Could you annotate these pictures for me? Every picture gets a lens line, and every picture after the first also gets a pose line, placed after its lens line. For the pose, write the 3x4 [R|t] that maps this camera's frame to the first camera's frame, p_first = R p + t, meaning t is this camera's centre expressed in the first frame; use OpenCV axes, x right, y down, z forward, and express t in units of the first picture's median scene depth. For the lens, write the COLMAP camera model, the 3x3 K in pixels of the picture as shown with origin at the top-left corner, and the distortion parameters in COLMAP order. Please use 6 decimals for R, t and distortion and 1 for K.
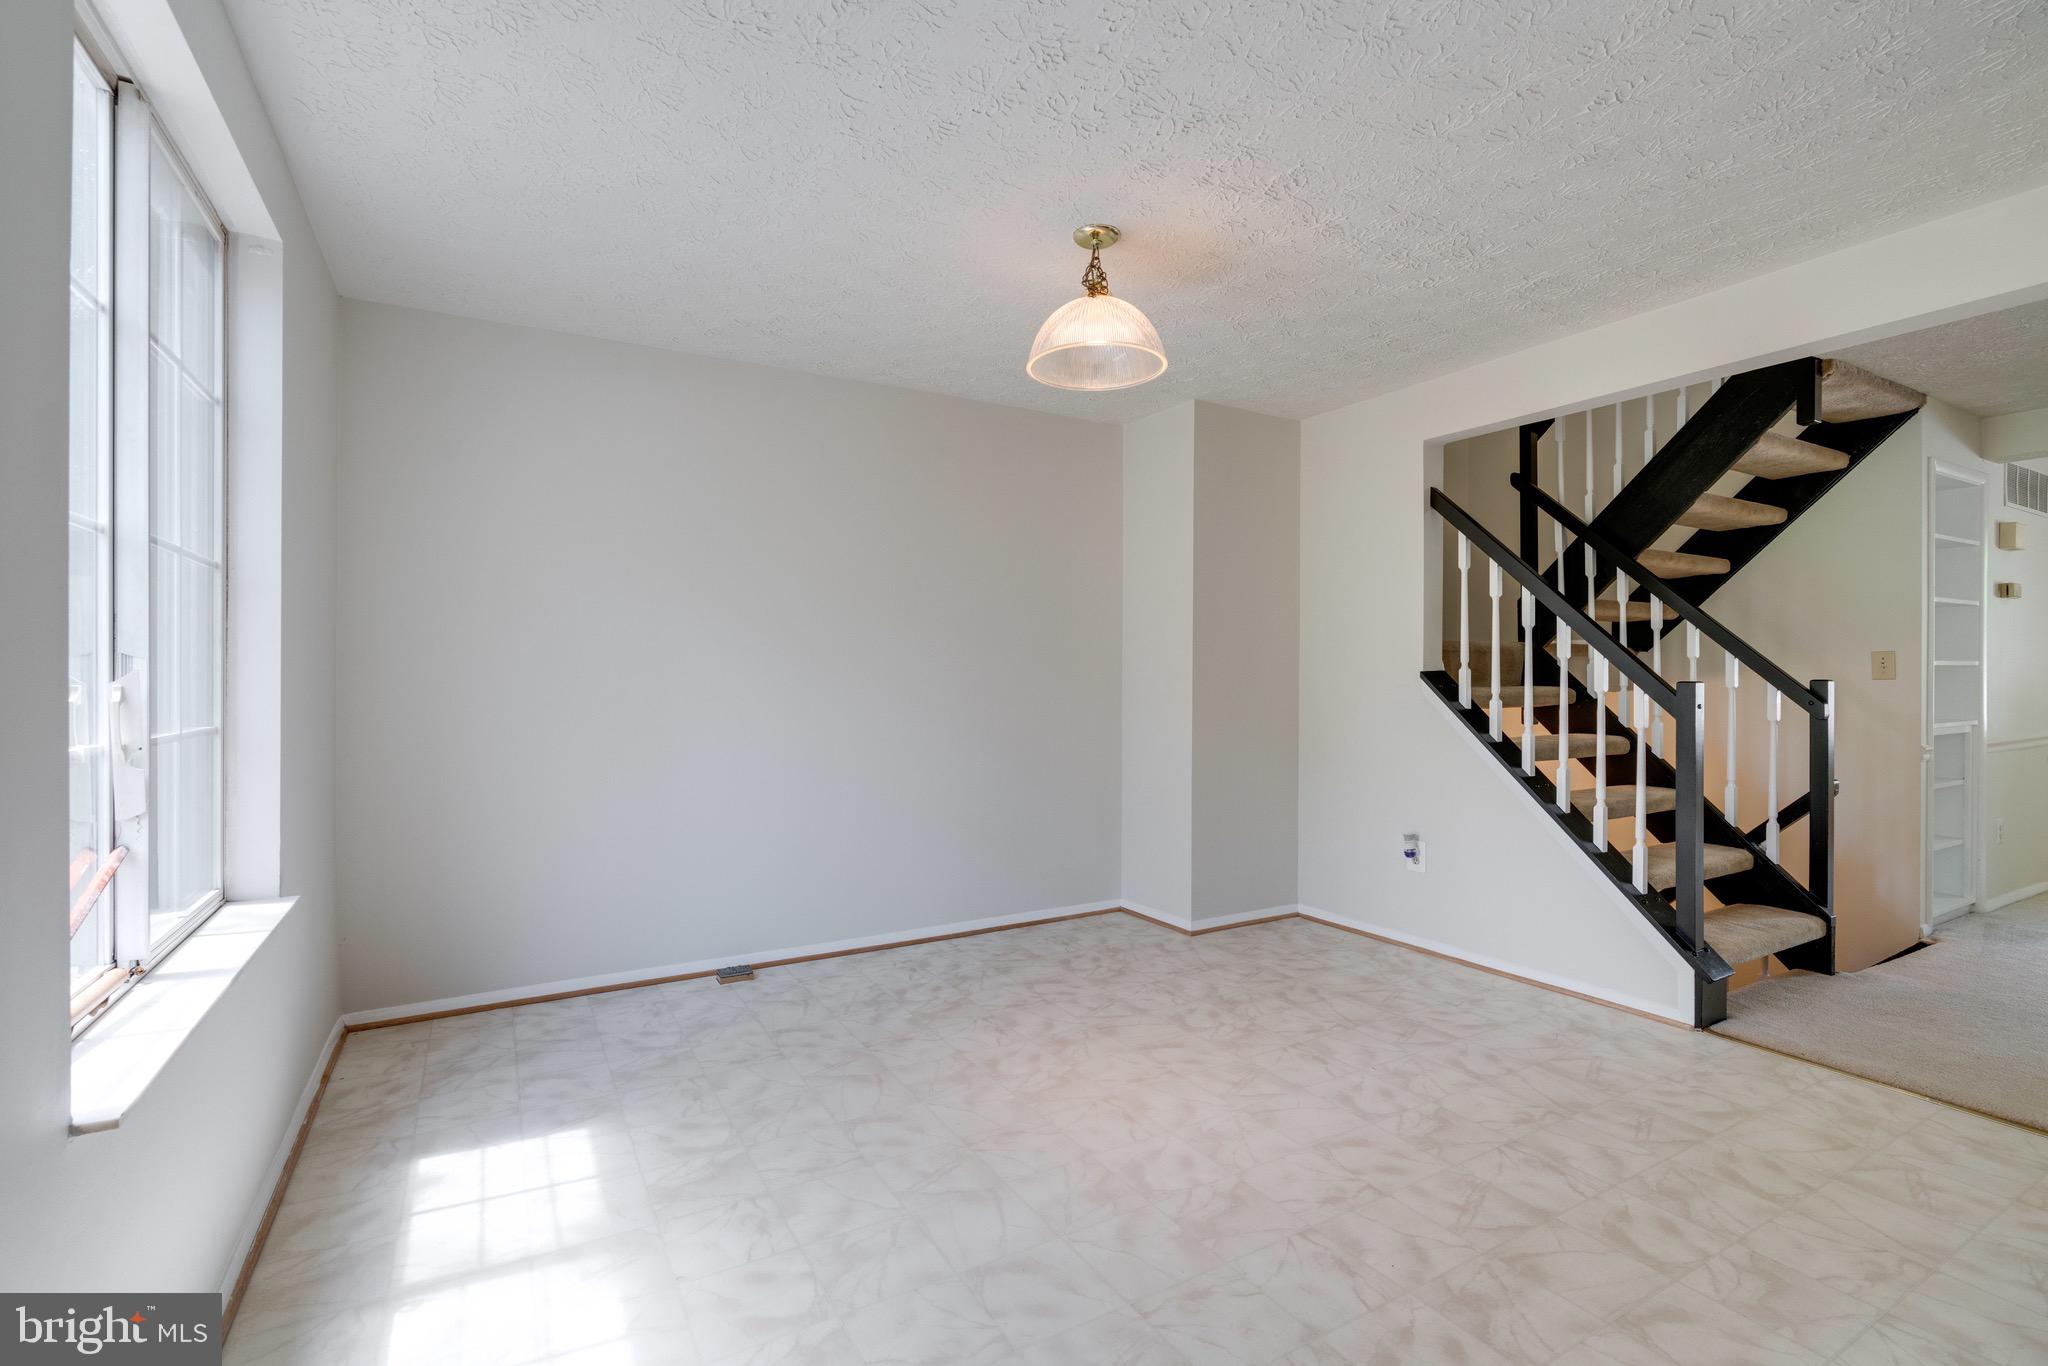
lens RADIAL K [[930.9, 0, 1028.9], [0, 930.9, 680.6], [0, 0, 1]] dist [-0.004450, 0.000876]
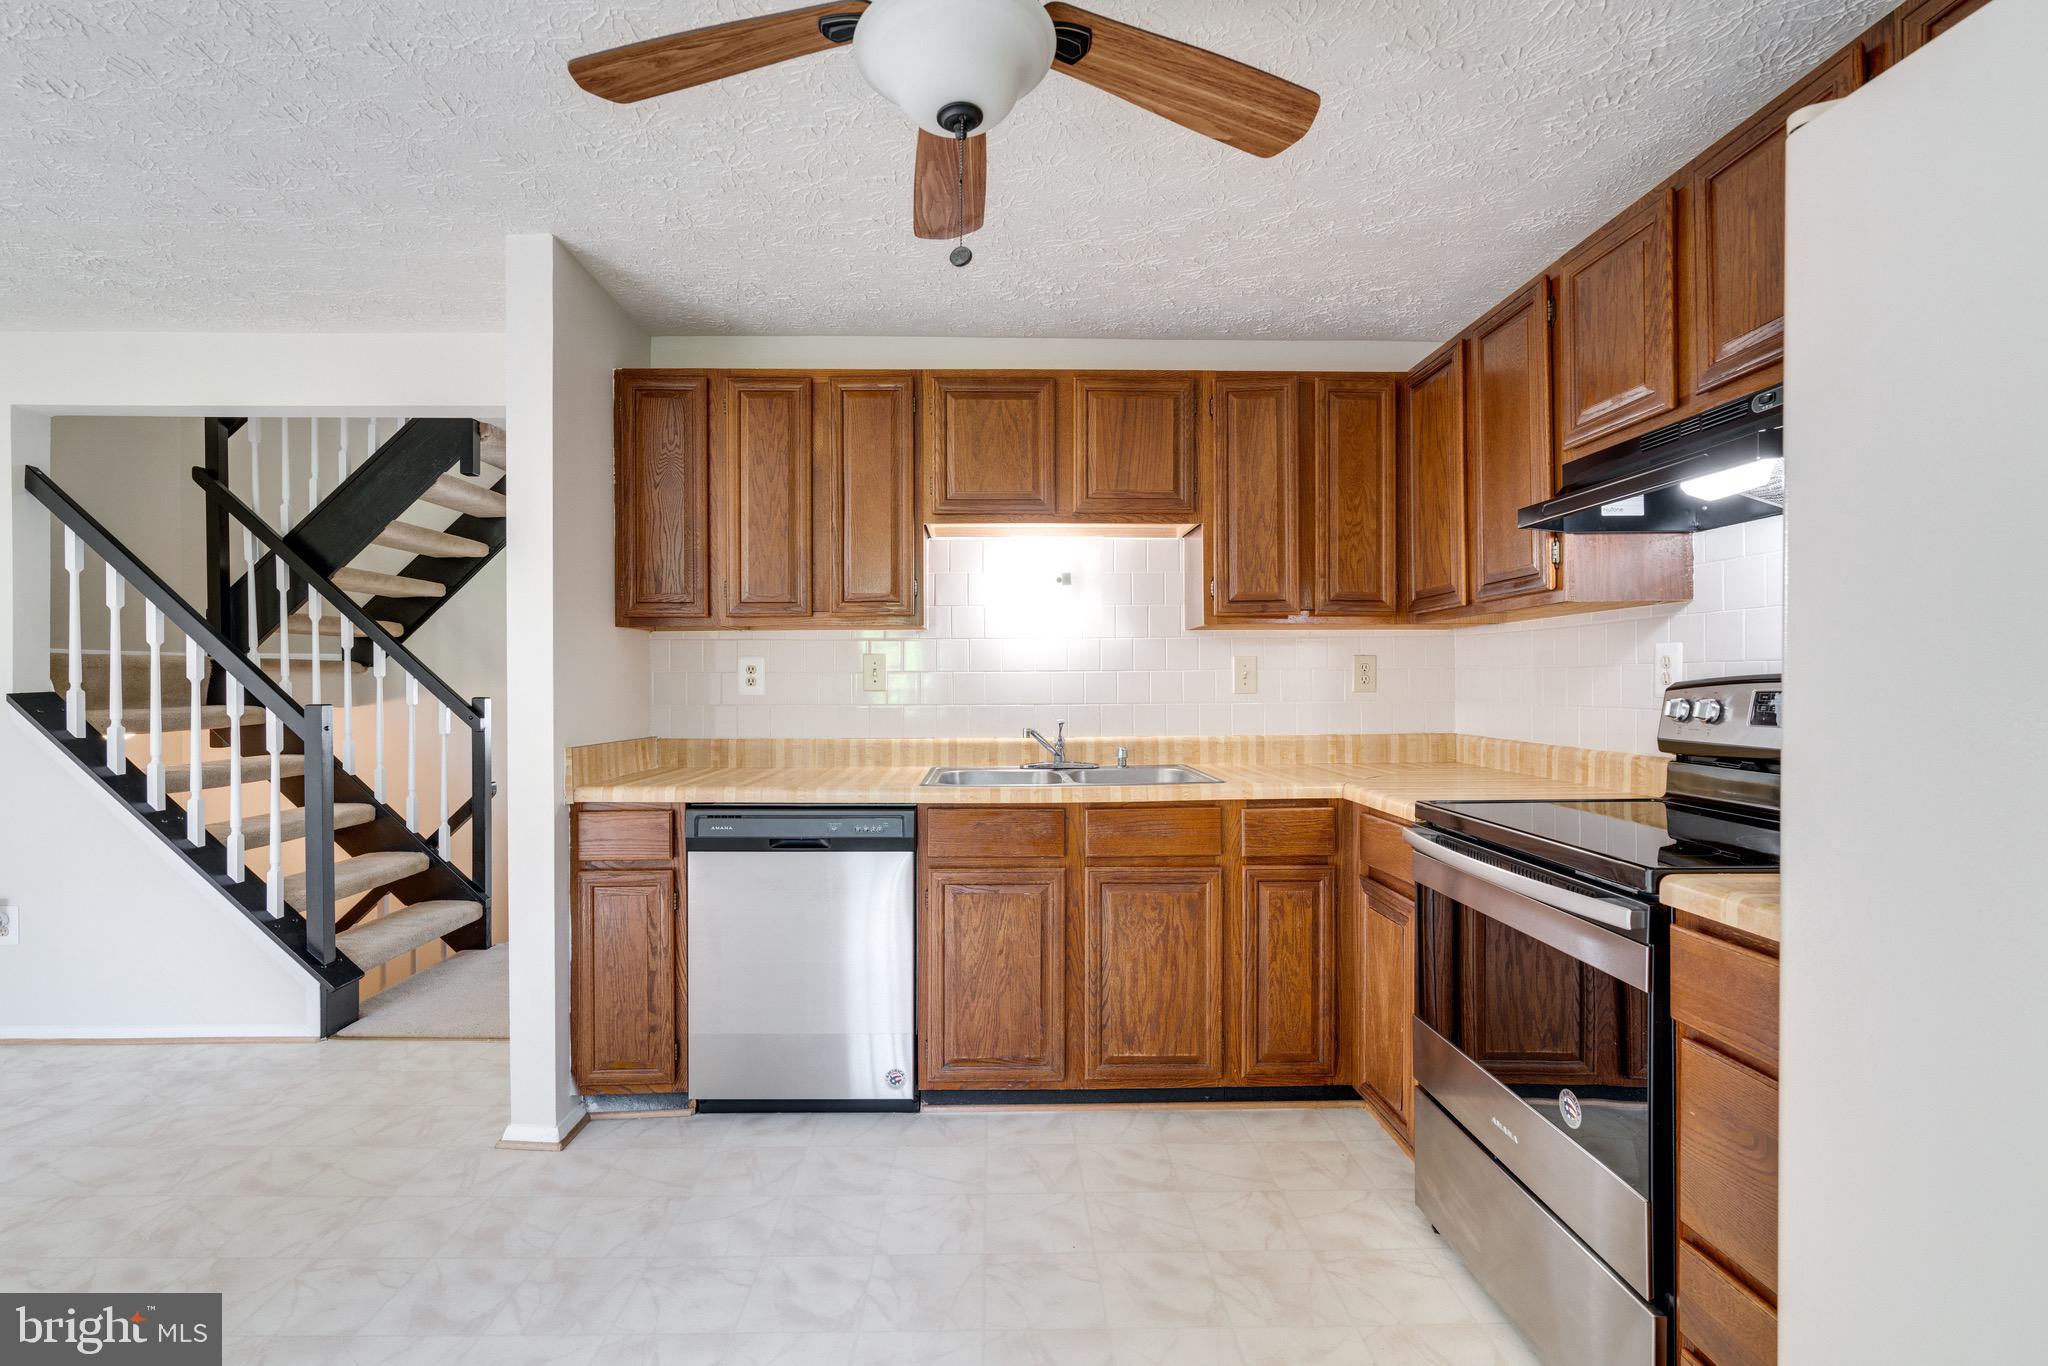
lens RADIAL K [[940.0, 0, 1011.9], [0, 940.0, 684.5], [0, 0, 1]] dist [-0.014607, 0.005712]
pose [[0.488853, -0.005706, 0.872348, 0.182545], [0.004207, 0.999982, 0.004183, -0.022733], [-0.872356, 0.001625, 0.488868, -0.183152]]
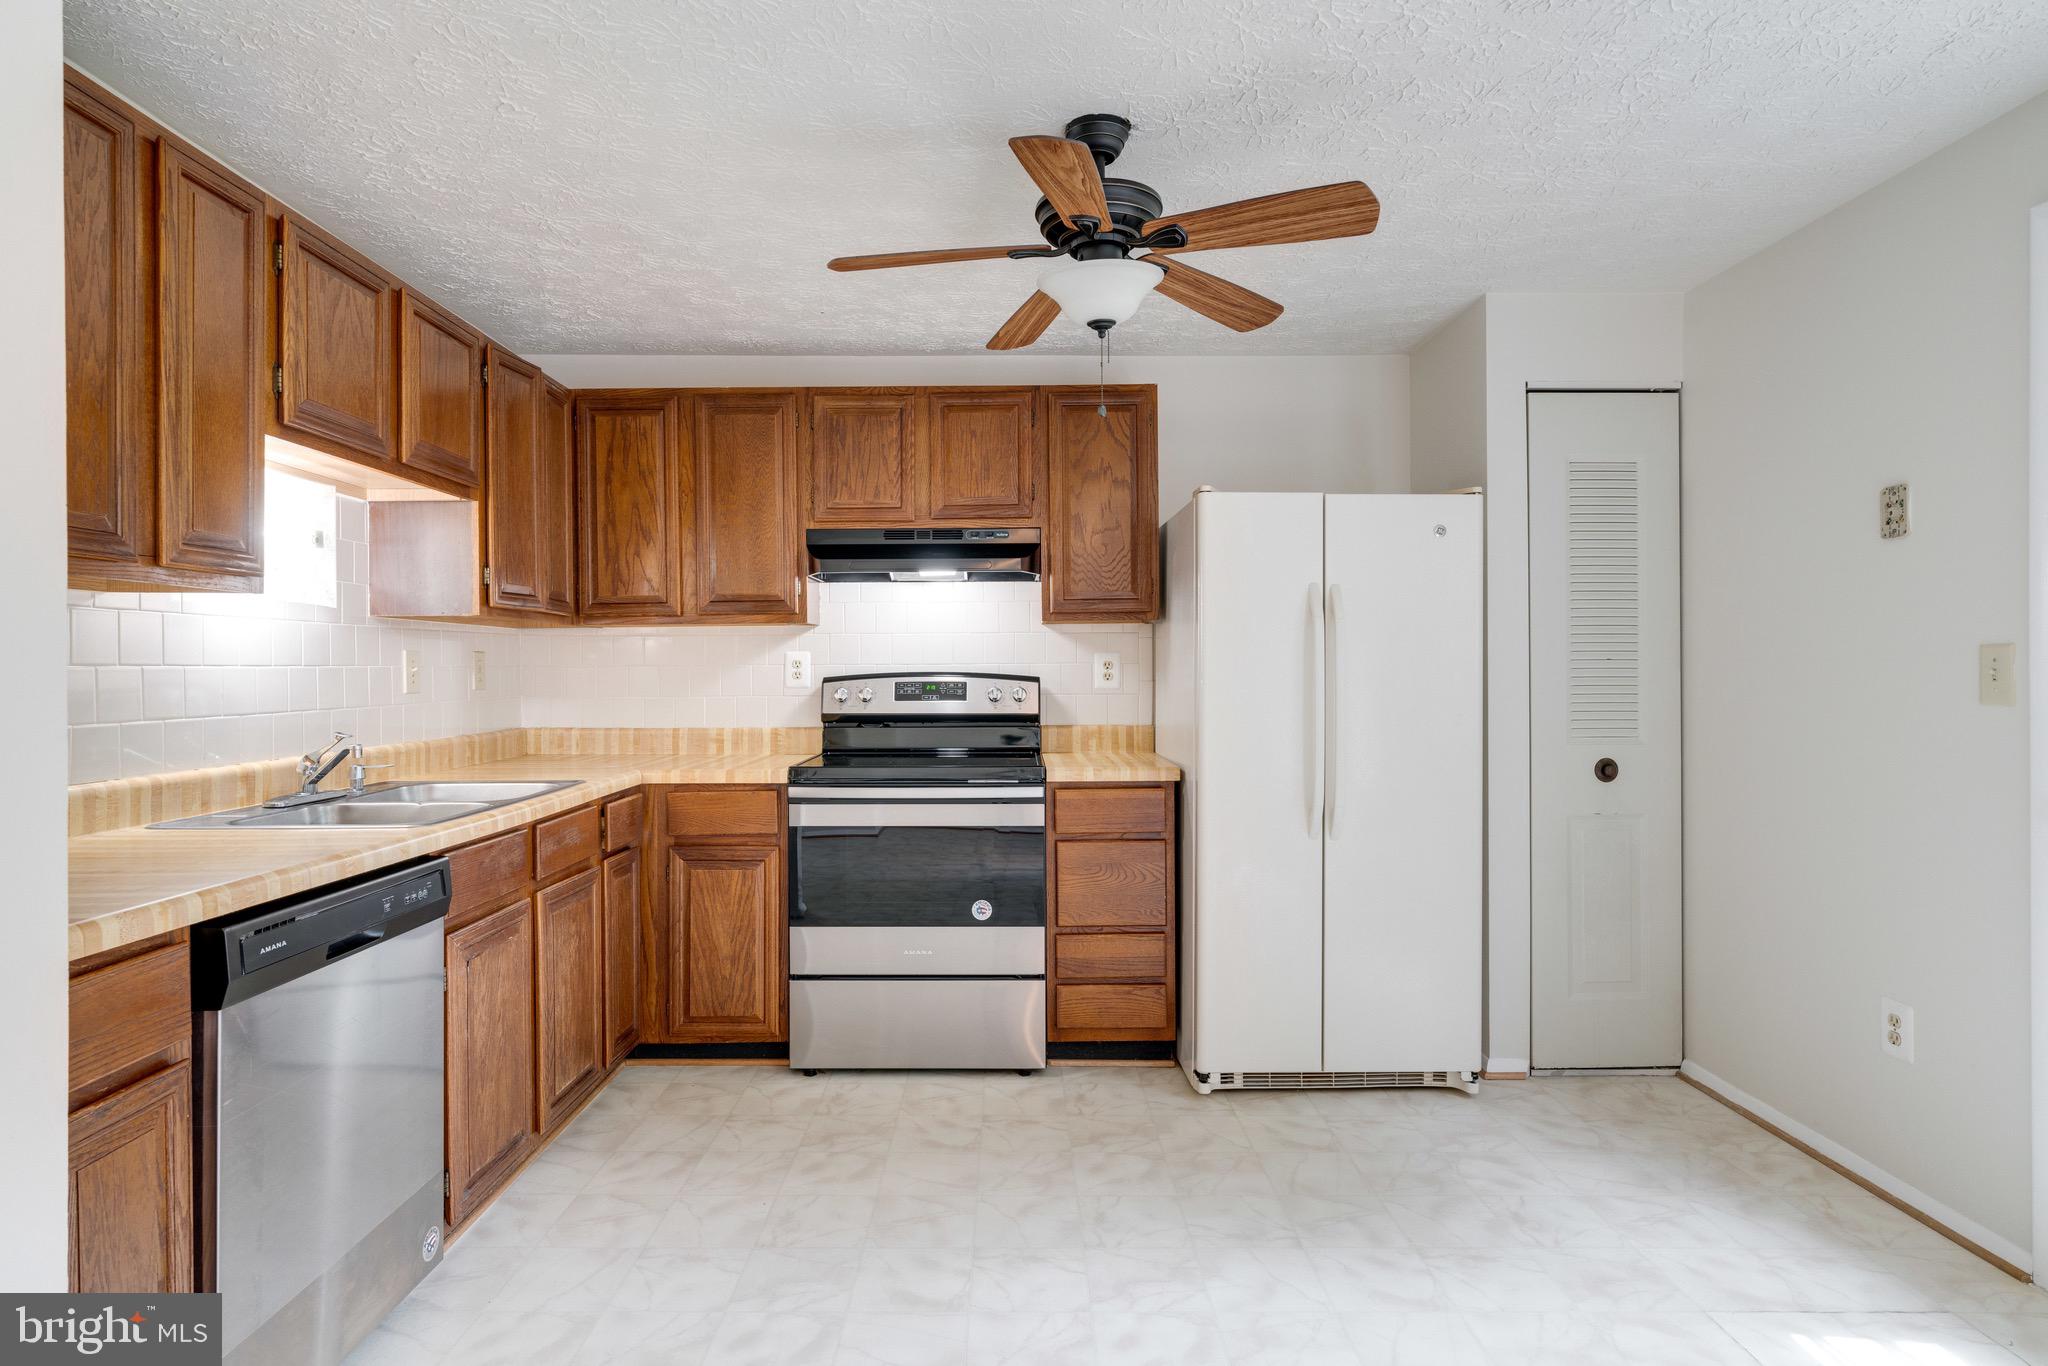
lens RADIAL K [[1092.6, 0, 1006.5], [0, 1092.6, 678.5], [0, 0, 1]] dist [-0.011456, 0.009257]
pose [[-0.860402, -0.001584, 0.509613, 0.197813], [0.003062, 0.999961, 0.008278, -0.028450], [-0.509606, 0.008683, -0.860364, 0.715953]]
